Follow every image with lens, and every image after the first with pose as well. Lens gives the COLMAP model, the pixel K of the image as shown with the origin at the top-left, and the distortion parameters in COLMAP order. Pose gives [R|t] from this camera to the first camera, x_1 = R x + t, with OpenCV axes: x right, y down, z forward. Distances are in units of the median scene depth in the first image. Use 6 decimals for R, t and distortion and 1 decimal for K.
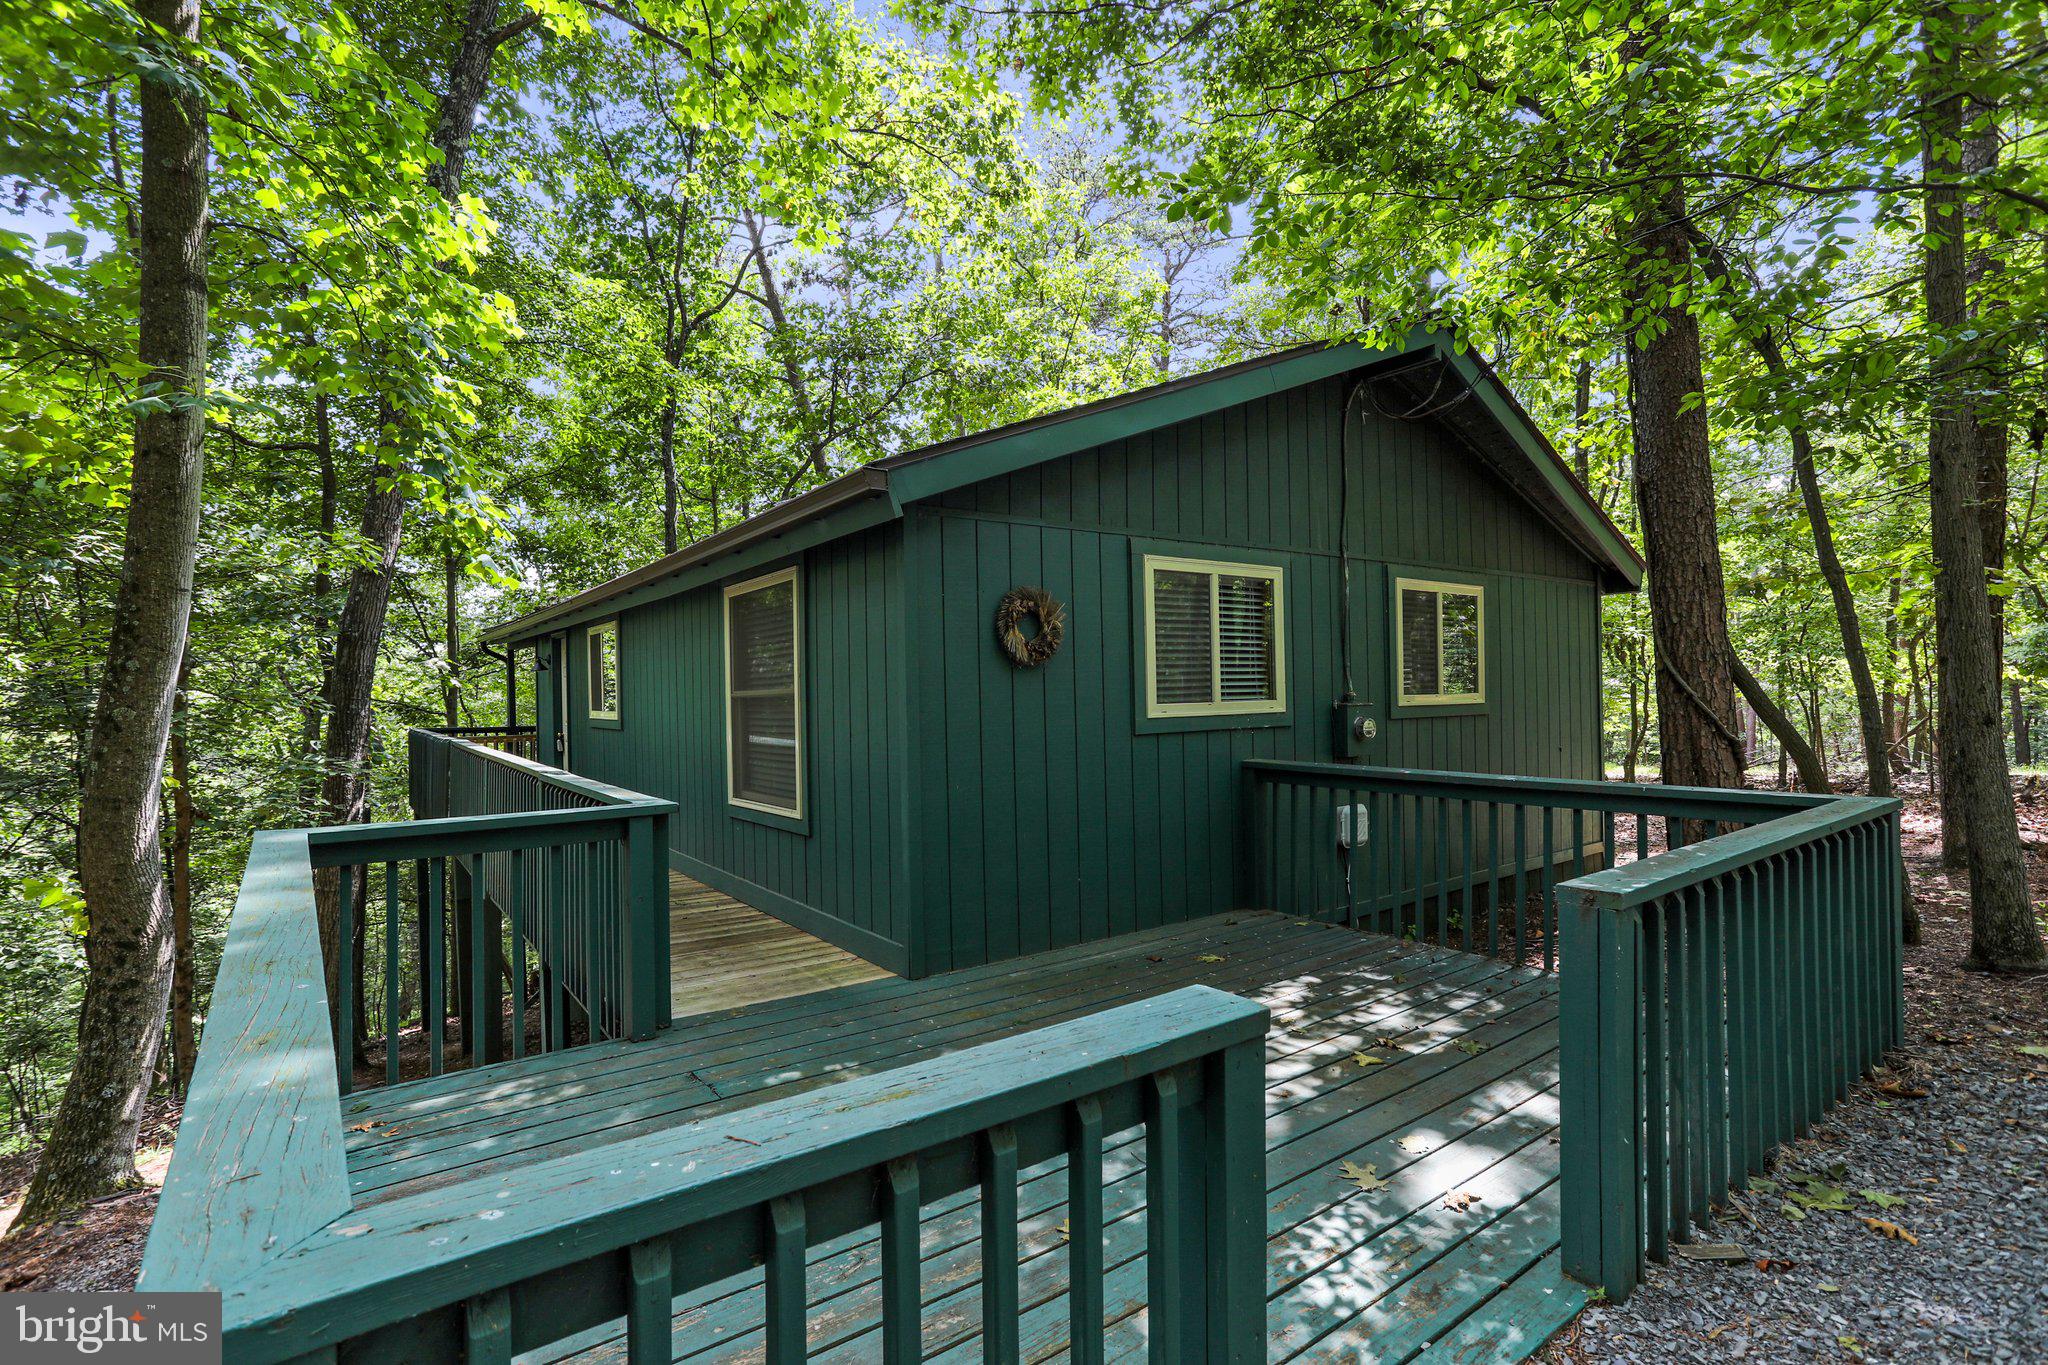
lens RADIAL K [[974.8, 0, 1034.1], [0, 974.8, 695.8], [0, 0, 1]] dist [-0.042692, 0.000128]
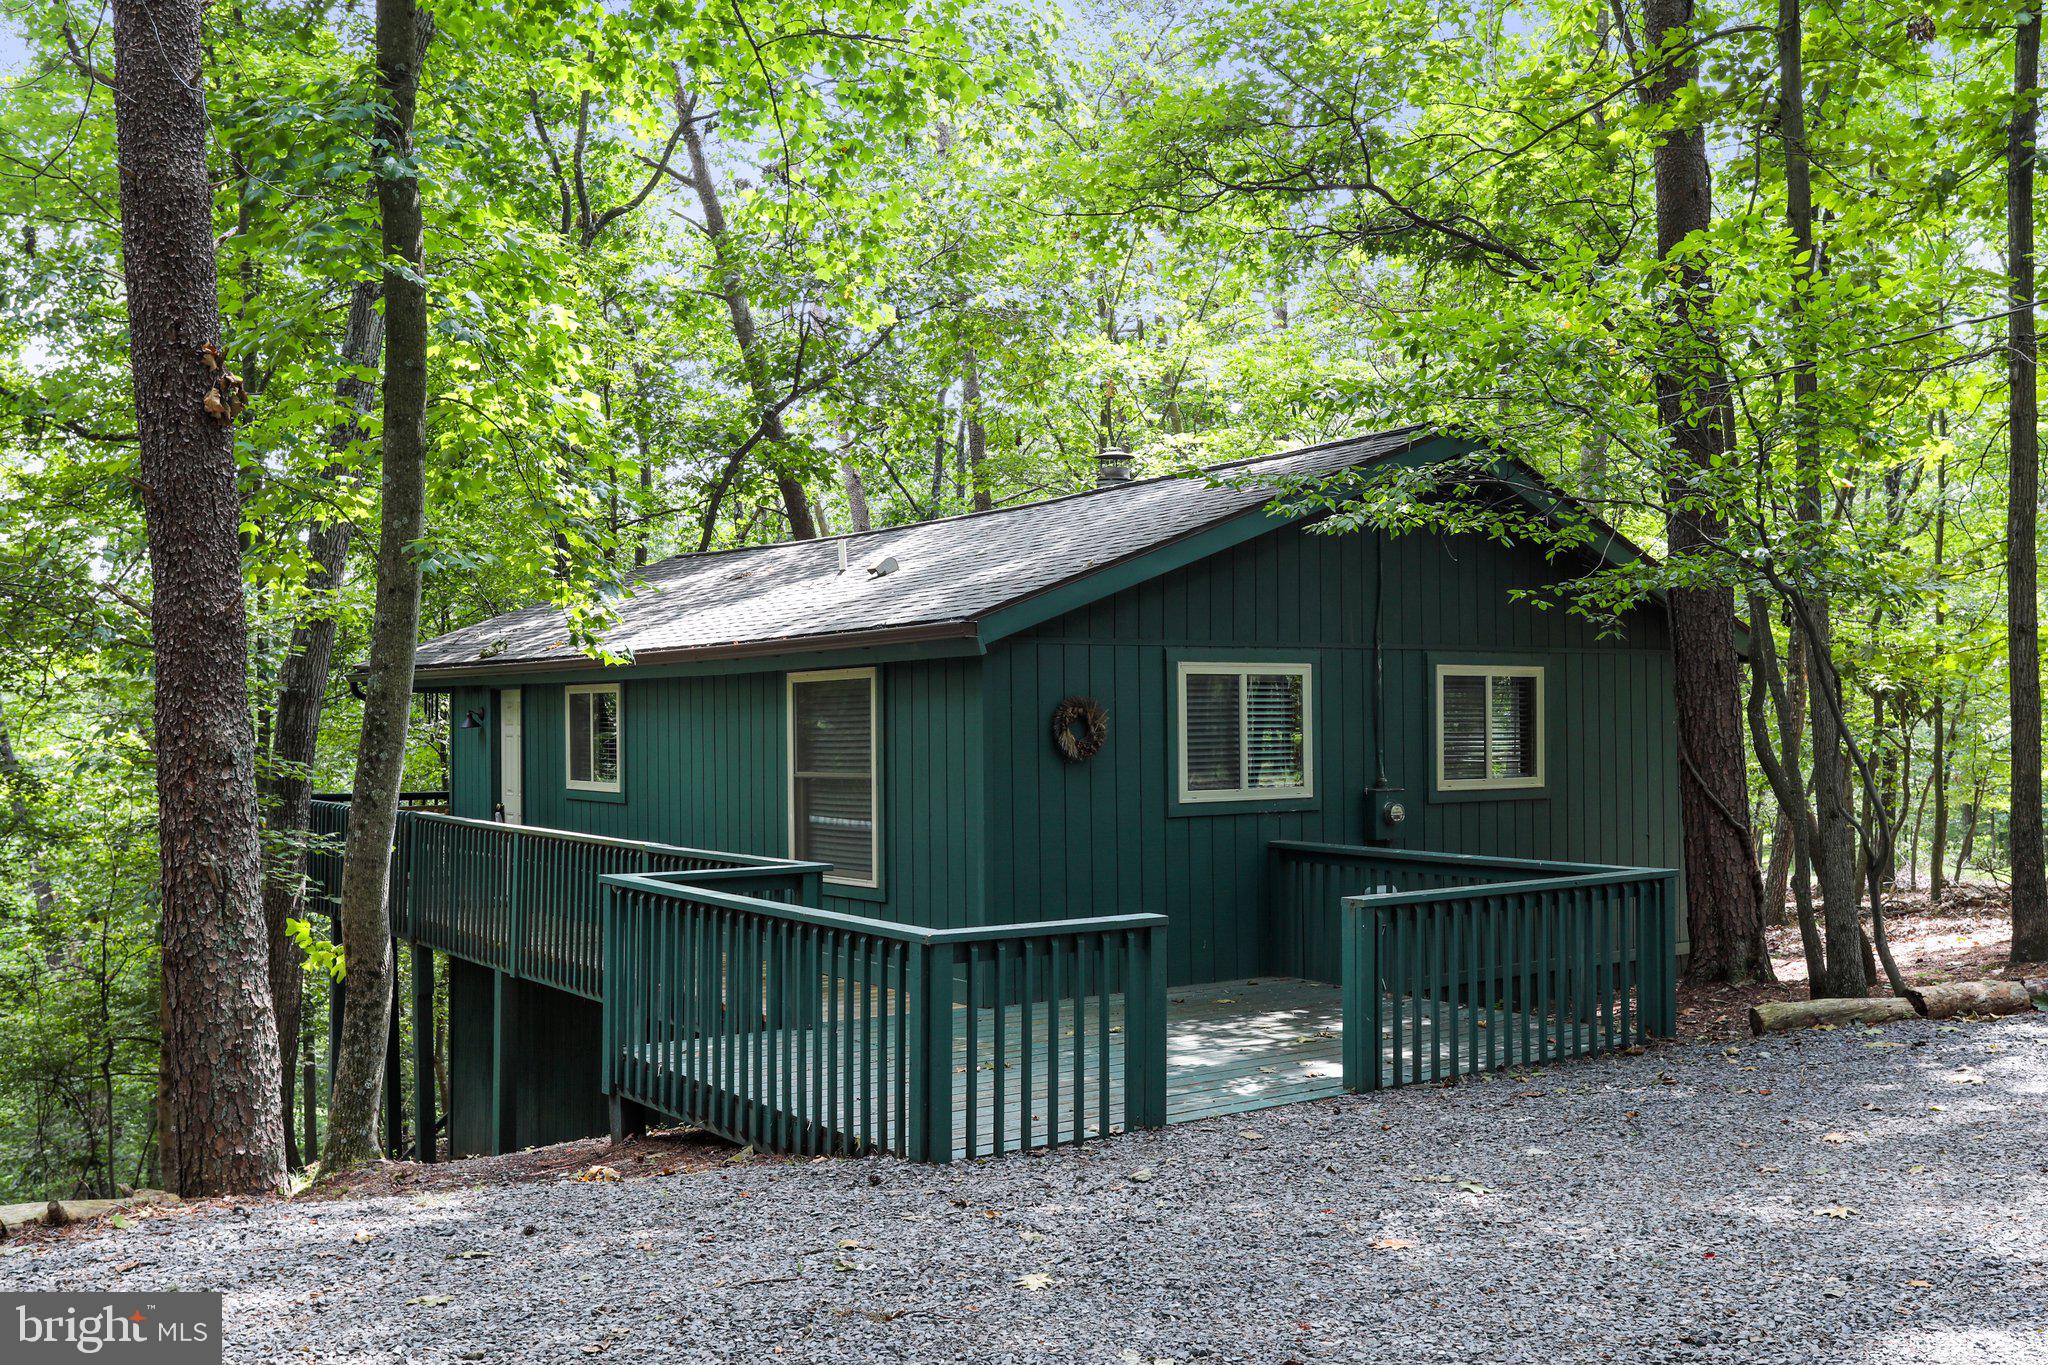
lens RADIAL K [[1750.2, 0, 1024.0], [0, 1750.2, 682.5], [0, 0, 1]] dist [-0.002888, -0.001163]
pose [[0.999590, 0.005729, -0.028051, -0.011057], [-0.006596, 0.999500, -0.030915, -0.053779], [0.027860, 0.031088, 0.999128, -1.057373]]
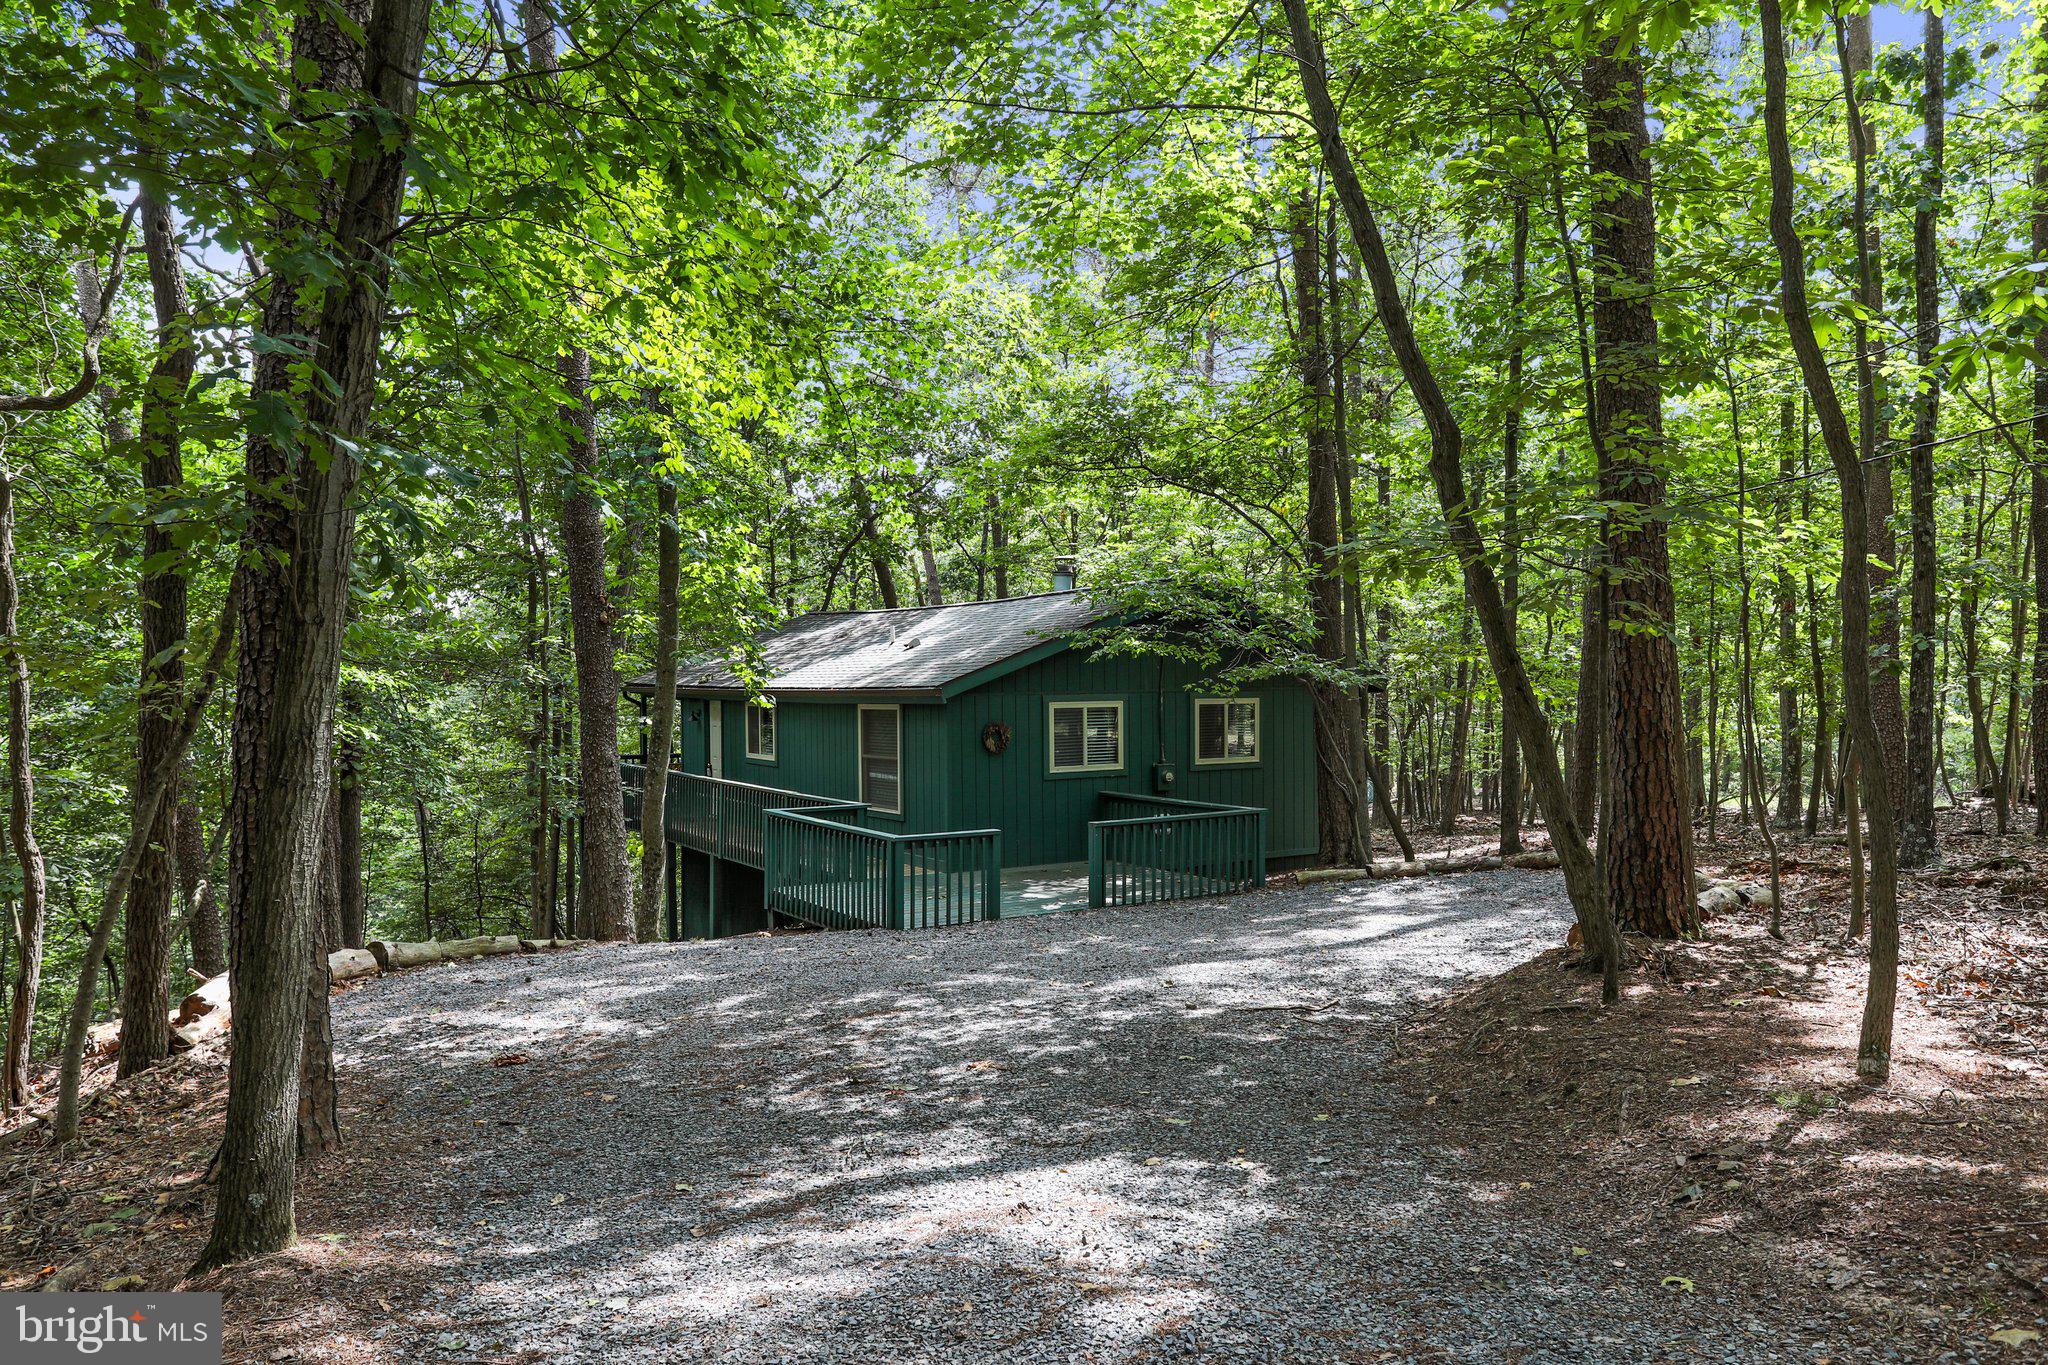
lens RADIAL K [[1354.8, 0, 1024.0], [0, 1354.8, 682.5], [0, 0, 1]] dist [0.232621, 0.000004]
pose [[0.996538, 0.006612, -0.082880, 0.313676], [-0.006734, 0.999977, -0.001190, -0.184366], [0.082871, 0.001744, 0.996559, -2.183426]]
